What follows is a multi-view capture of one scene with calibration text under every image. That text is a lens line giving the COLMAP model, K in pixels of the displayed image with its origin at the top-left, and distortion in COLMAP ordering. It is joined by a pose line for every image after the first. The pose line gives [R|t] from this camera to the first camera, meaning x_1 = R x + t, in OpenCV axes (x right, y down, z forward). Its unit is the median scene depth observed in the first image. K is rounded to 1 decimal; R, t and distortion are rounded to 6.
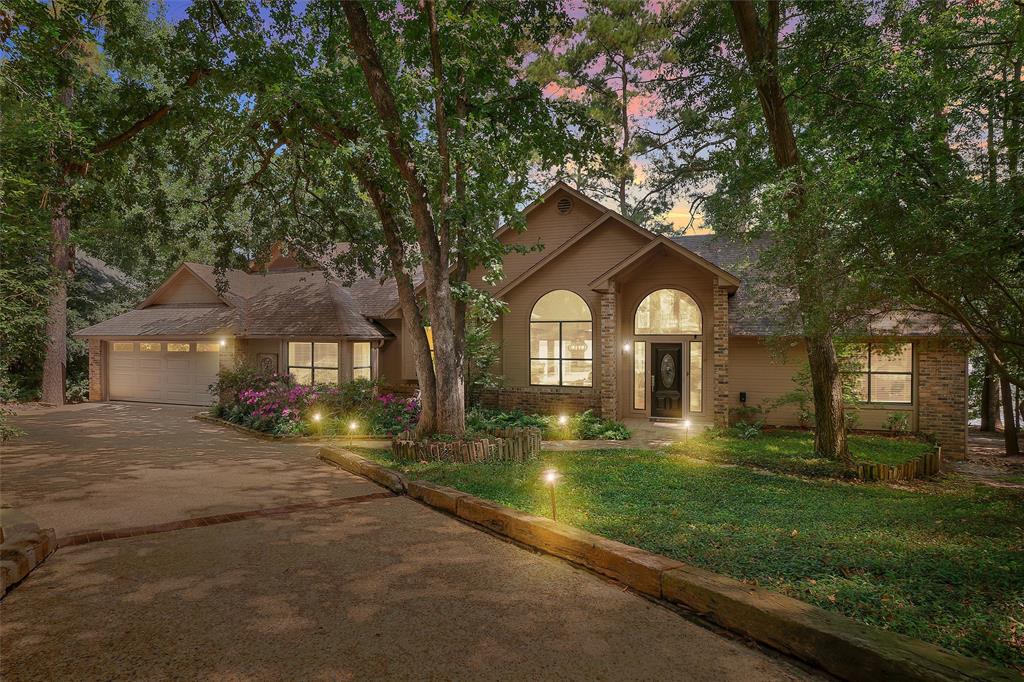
lens RADIAL K [[600.1, 0, 511.8], [0, 600.1, 339.2], [0, 0, 1]] dist [-0.002720, 0.001082]
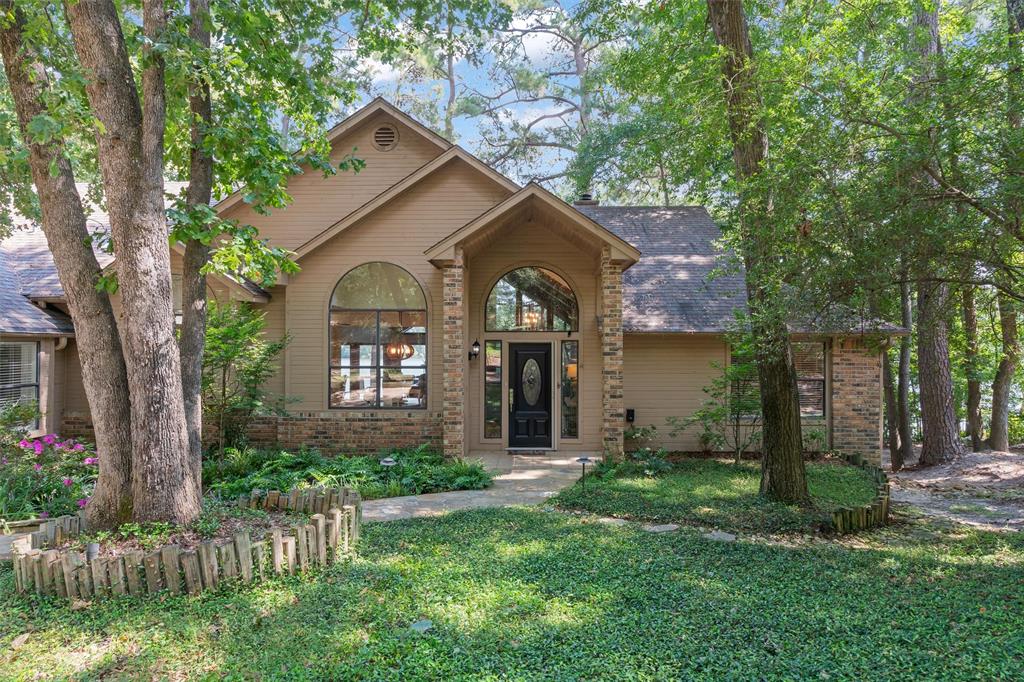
lens RADIAL K [[600.1, 0, 511.4], [0, 600.1, 342.2], [0, 0, 1]] dist [-0.002720, 0.001082]
pose [[0.940754, 0.006369, 0.339031, -0.005116], [0.001686, 0.999723, -0.023460, 0.023266], [-0.339086, 0.022642, 0.940483, 0.352224]]
